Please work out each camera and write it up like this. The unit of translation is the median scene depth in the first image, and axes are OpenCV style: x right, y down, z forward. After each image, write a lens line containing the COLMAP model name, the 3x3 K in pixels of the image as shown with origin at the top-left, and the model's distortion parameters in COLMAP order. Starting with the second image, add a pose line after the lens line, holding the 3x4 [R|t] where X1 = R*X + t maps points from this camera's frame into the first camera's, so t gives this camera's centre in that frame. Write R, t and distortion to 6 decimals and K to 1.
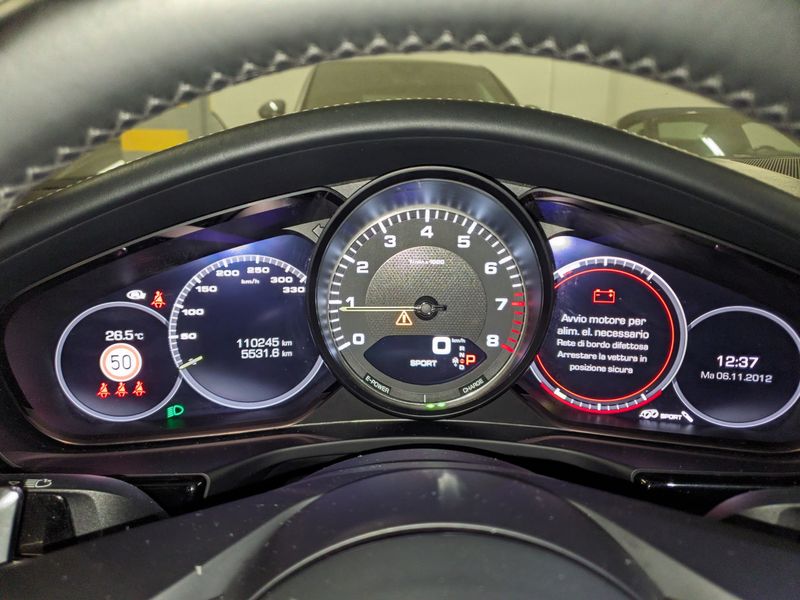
lens RADIAL K [[611.0, 0, 400.0], [0, 611.0, 300.0], [0, 0, 1]] dist [-0.005414, -0.006985]
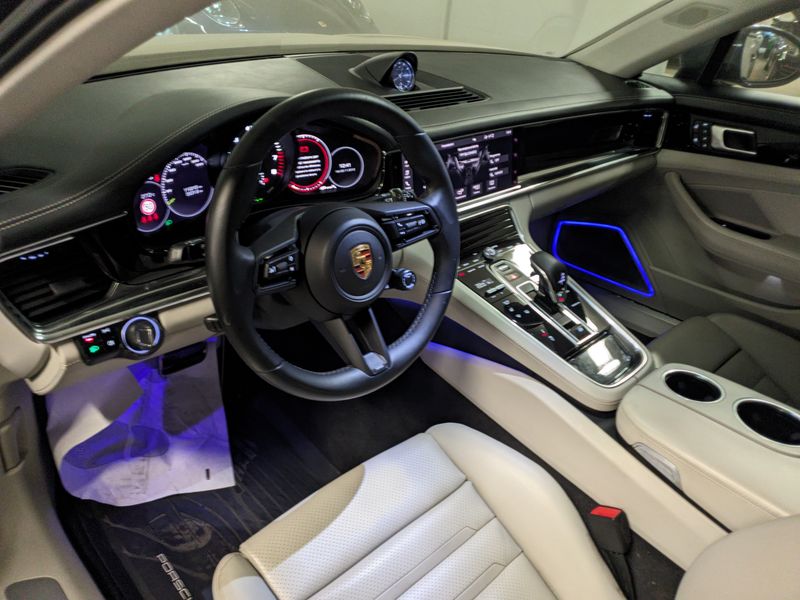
lens RADIAL K [[611.0, 0, 400.0], [0, 611.0, 300.0], [0, 0, 1]] dist [-0.005414, -0.006985]
pose [[0.713619, -0.299544, 0.633263, -1.356071], [0.083213, 0.933817, 0.347940, -0.303686], [-0.695575, -0.195601, 0.691315, -1.400783]]
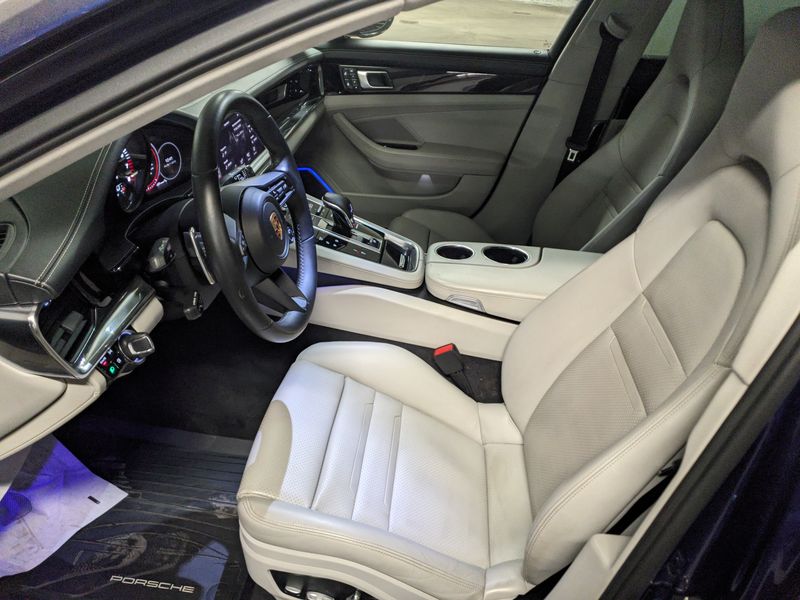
lens RADIAL K [[597.0, 0, 399.5], [0, 597.0, 309.8], [0, 0, 1]] dist [-0.009516, -0.006832]
pose [[0.091721, -0.521078, 0.848567, -2.482866], [0.154032, 0.849326, 0.504895, -0.639559], [-0.983799, 0.084397, 0.158164, -0.679015]]
